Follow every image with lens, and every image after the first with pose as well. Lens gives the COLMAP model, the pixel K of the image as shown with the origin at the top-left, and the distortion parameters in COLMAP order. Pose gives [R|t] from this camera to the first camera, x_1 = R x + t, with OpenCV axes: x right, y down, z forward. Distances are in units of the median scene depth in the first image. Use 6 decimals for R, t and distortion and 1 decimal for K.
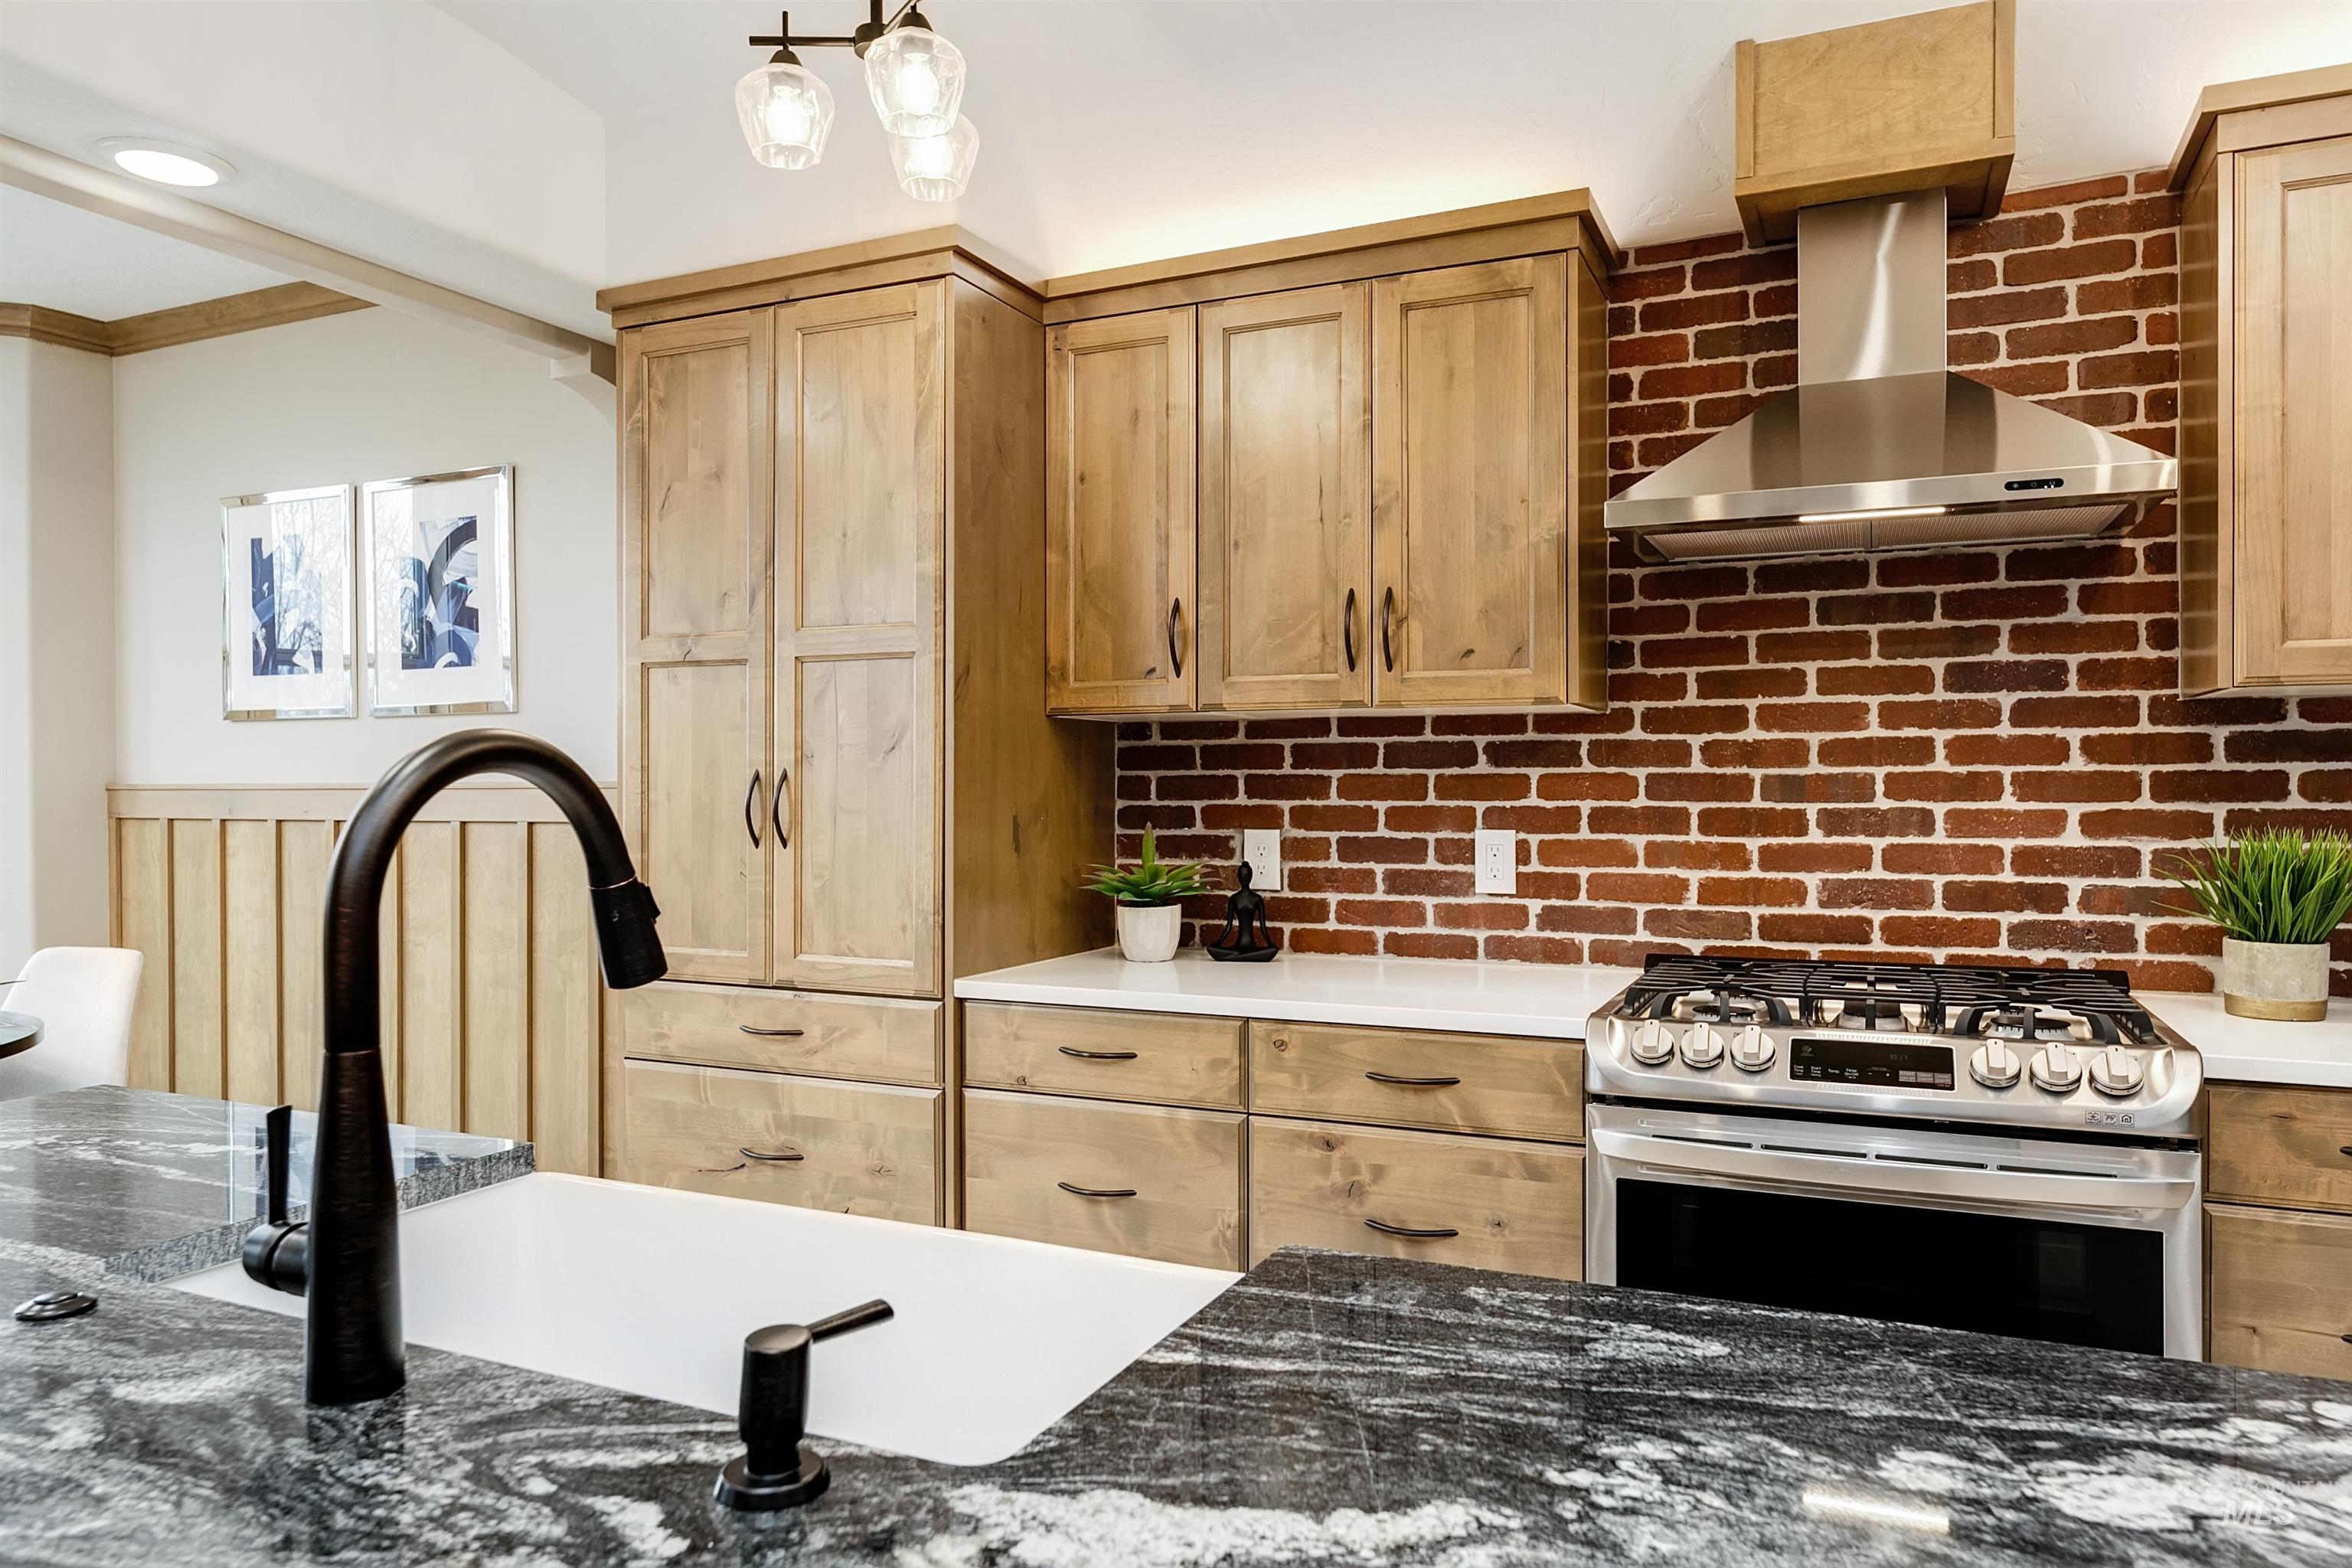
lens RADIAL K [[1514.2, 0, 1182.3], [0, 1514.2, 791.8], [0, 0, 1]] dist [-0.003020, -0.000006]
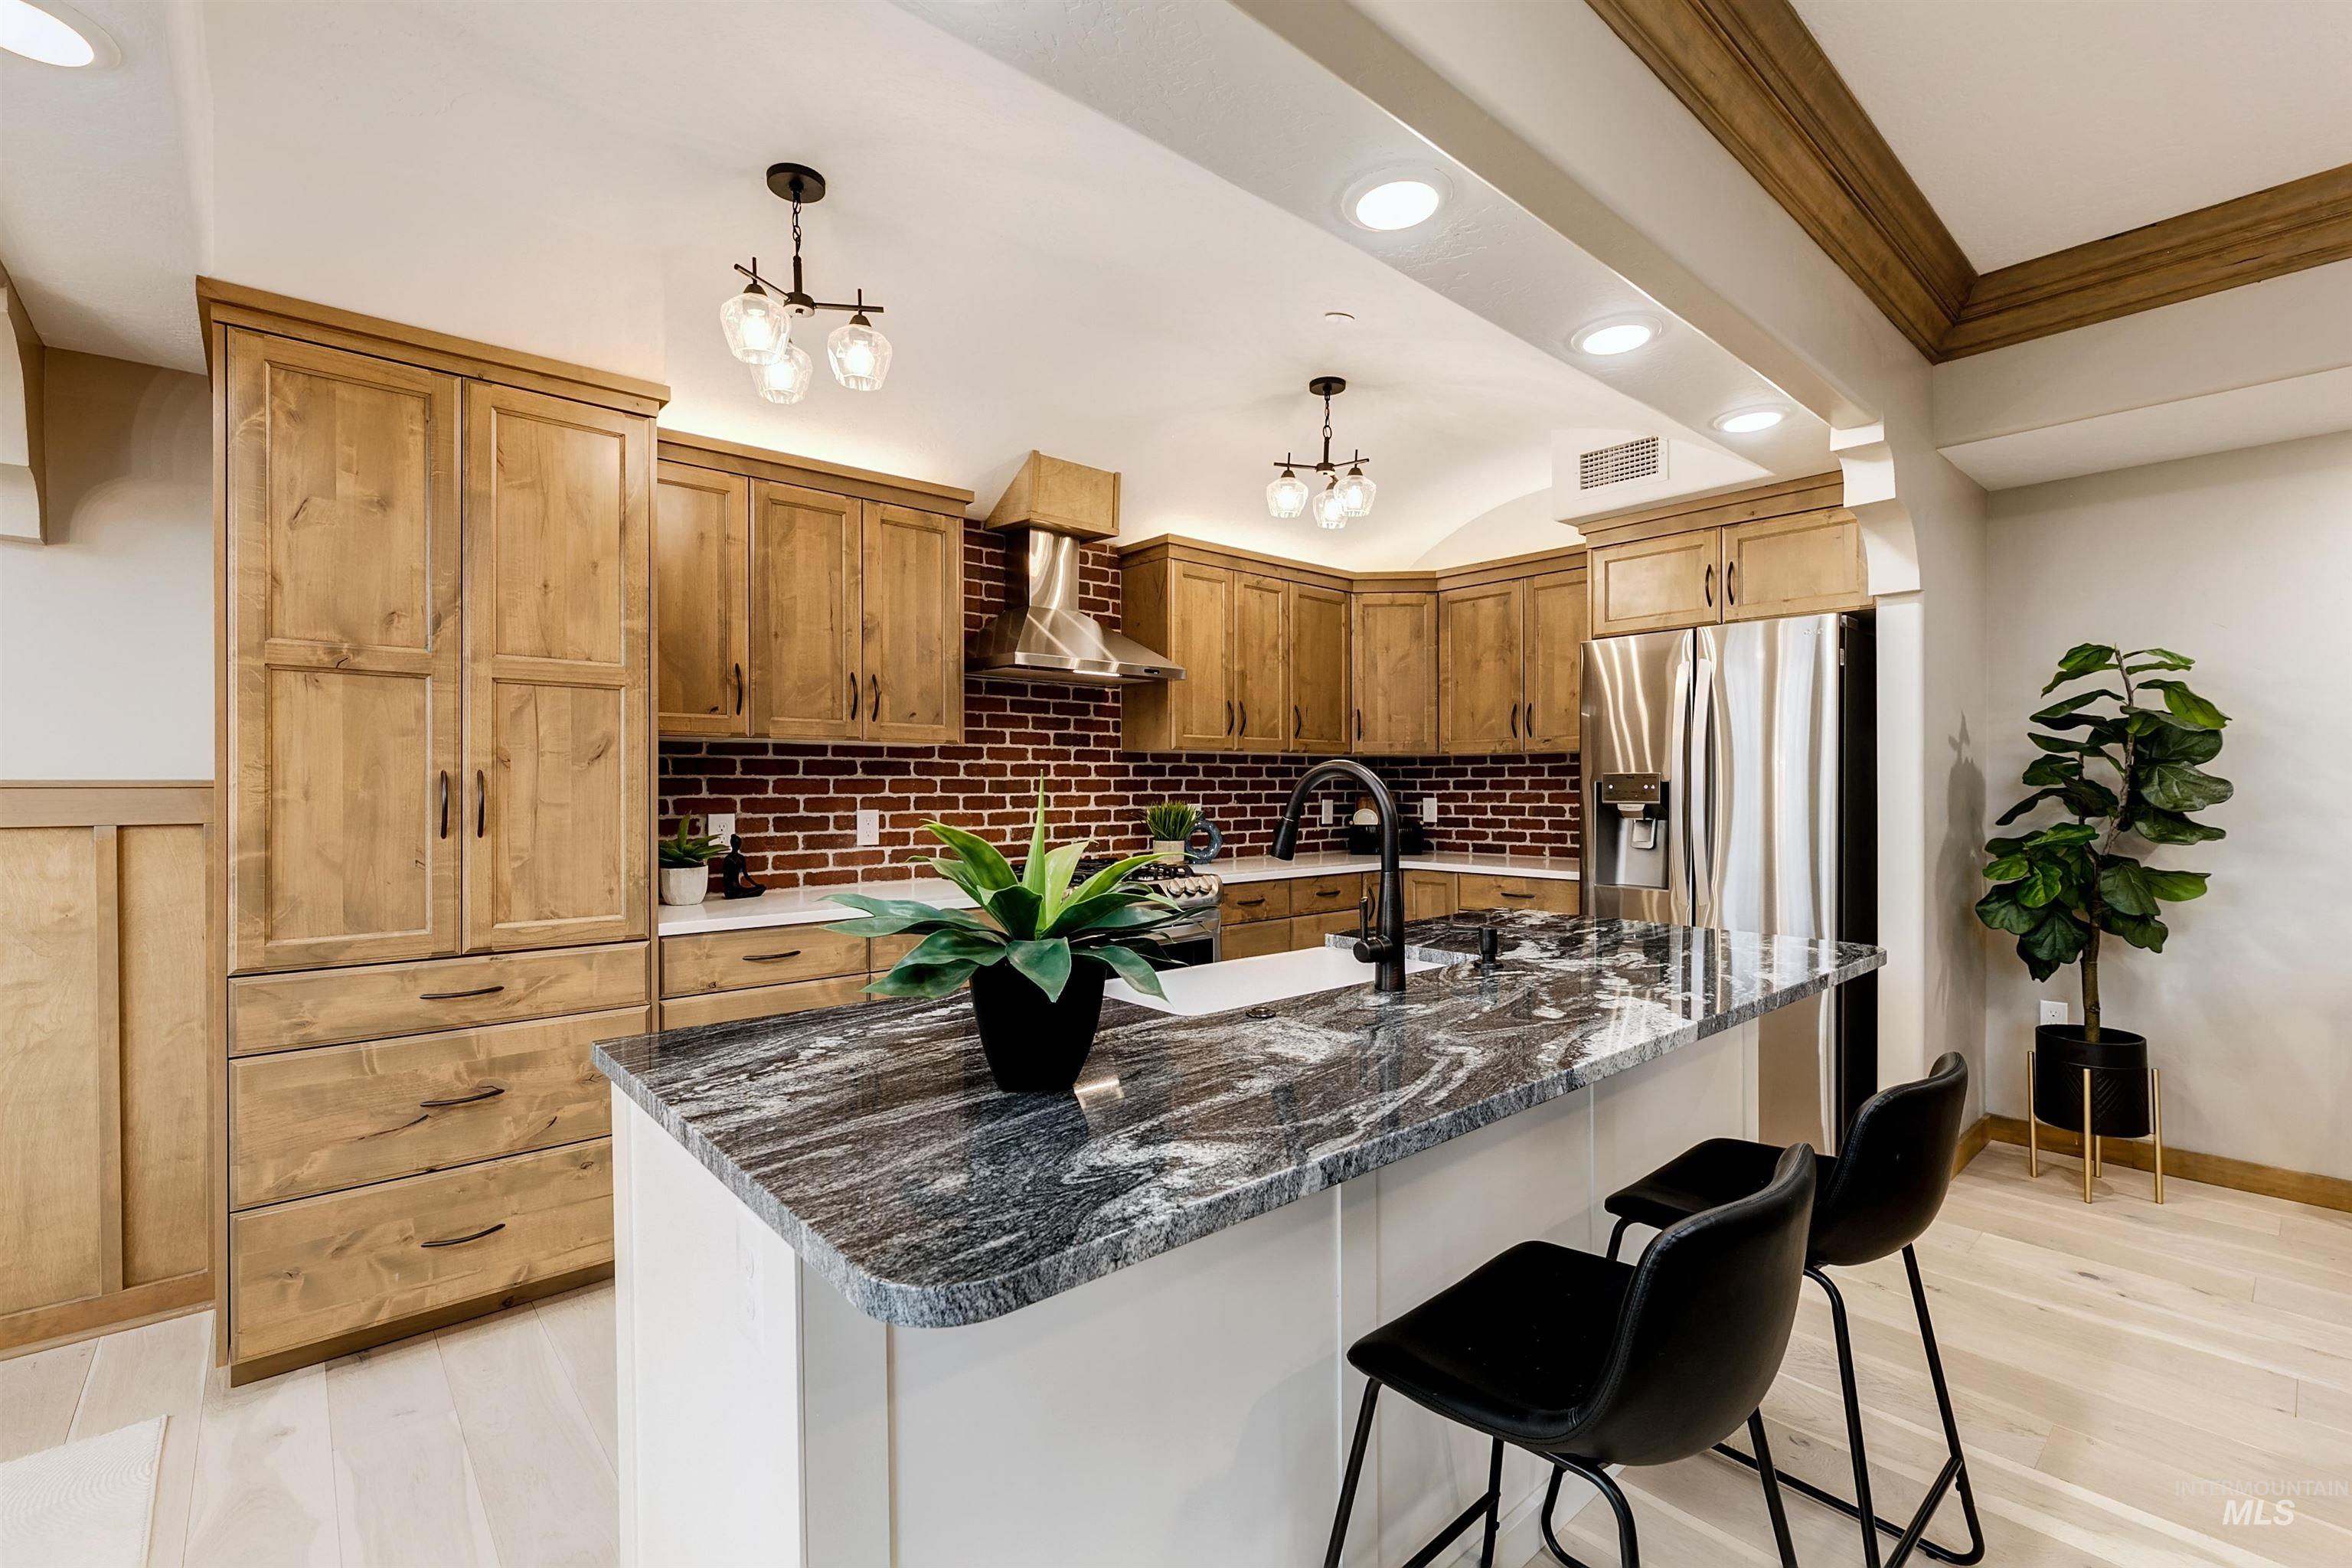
lens RADIAL K [[1017.1, 0, 1186.5], [0, 1017.1, 792.2], [0, 0, 1]] dist [0.000320, -0.000362]
pose [[0.402059, -0.004795, 0.915601, -0.810229], [0.006155, 0.999978, 0.002534, 0.003568], [-0.915593, 0.004617, 0.402080, 0.175268]]
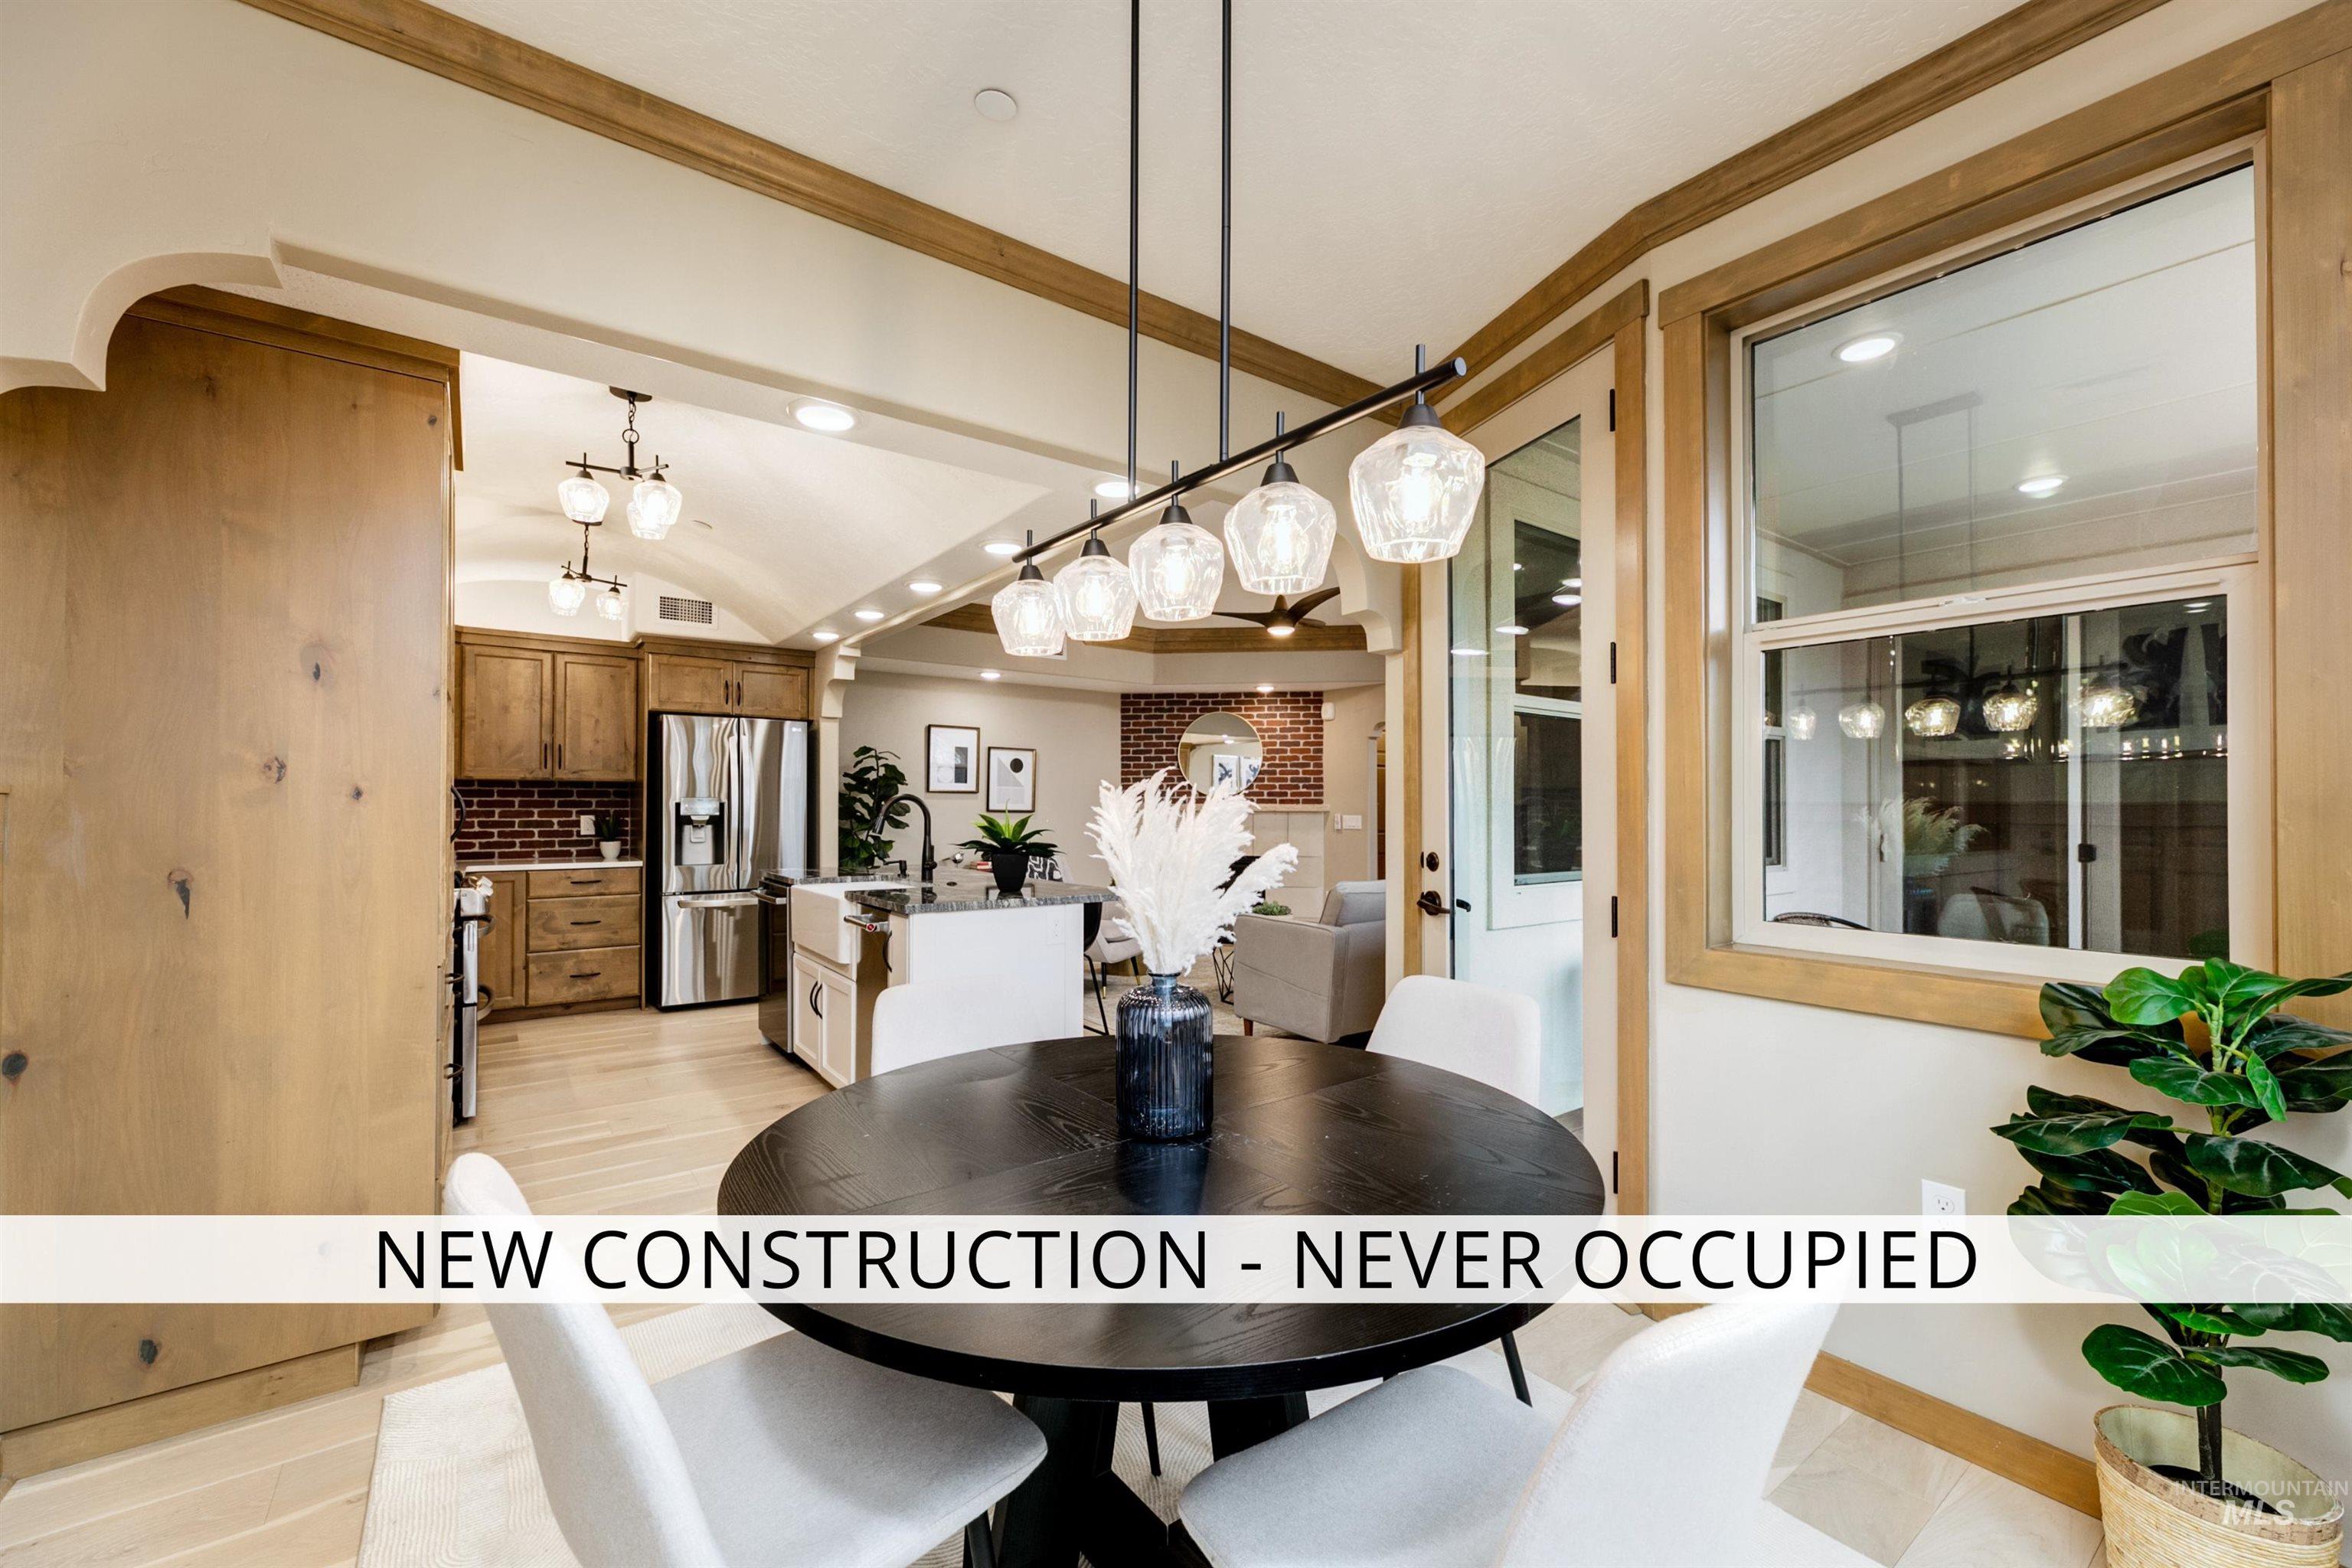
lens RADIAL K [[947.0, 0, 1190.2], [0, 947.0, 804.0], [0, 0, 1]] dist [-0.001295, -0.000025]
pose [[-0.878300, 0.001290, 0.478107, -1.310292], [0.001812, 0.999998, 0.000630, 0.000085], [-0.478106, 0.001420, -0.878301, 1.496926]]
